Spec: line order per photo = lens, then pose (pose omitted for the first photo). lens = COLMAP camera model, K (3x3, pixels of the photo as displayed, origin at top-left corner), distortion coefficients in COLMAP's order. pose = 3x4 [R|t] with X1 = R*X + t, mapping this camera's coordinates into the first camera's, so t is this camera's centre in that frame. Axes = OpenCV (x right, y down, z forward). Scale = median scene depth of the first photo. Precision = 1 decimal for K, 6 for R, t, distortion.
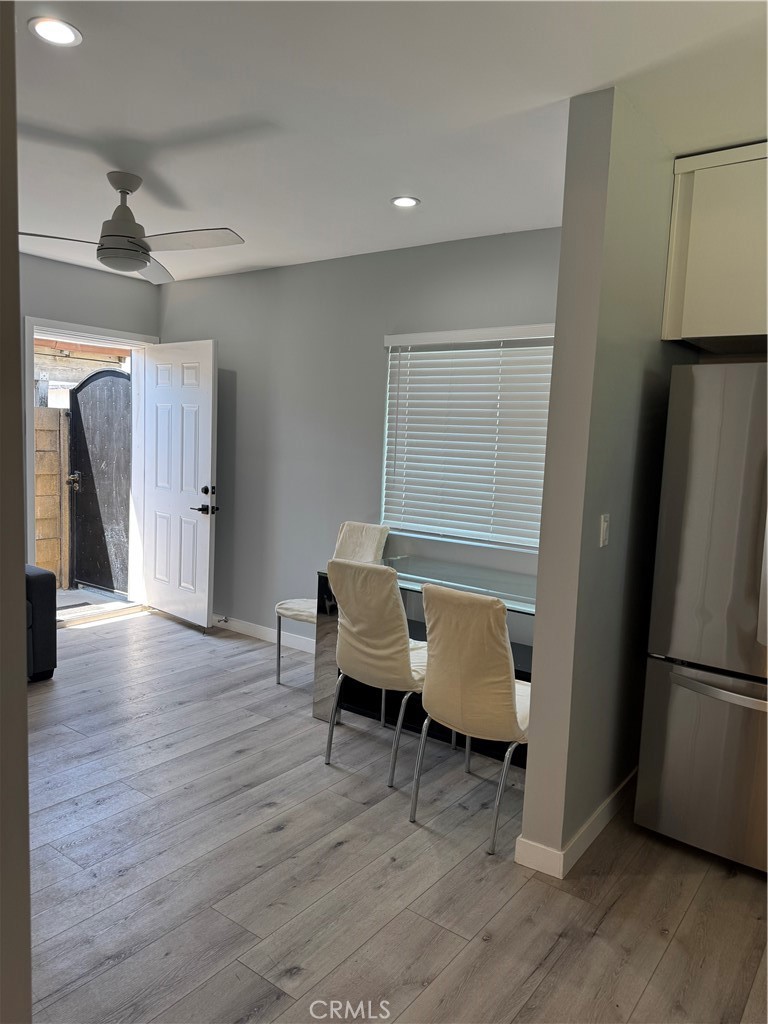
lens RADIAL K [[729.6, 0, 384.0], [0, 729.6, 512.0], [0, 0, 1]] dist [0.195822, -0.346793]
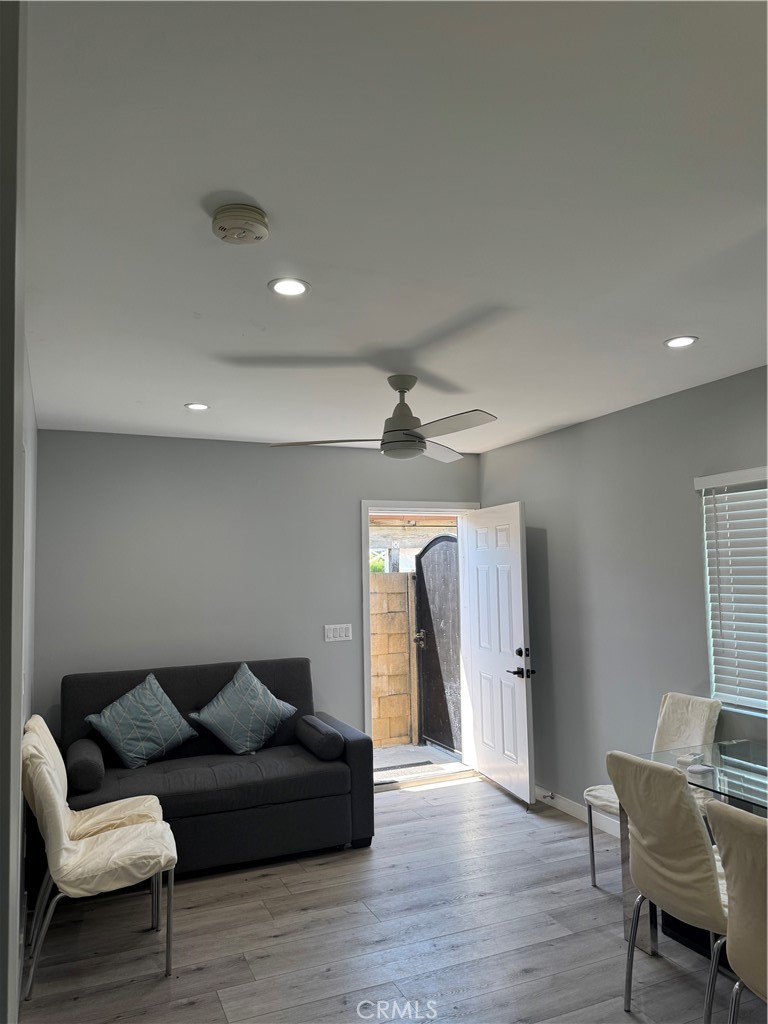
lens RADIAL K [[739.7, 0, 384.0], [0, 739.7, 512.0], [0, 0, 1]] dist [0.070960, -0.077655]
pose [[0.870516, -0.096276, -0.482630, 0.102615], [0.005206, 0.982425, -0.186587, -0.033273], [0.492112, 0.159915, 0.855718, 0.054330]]
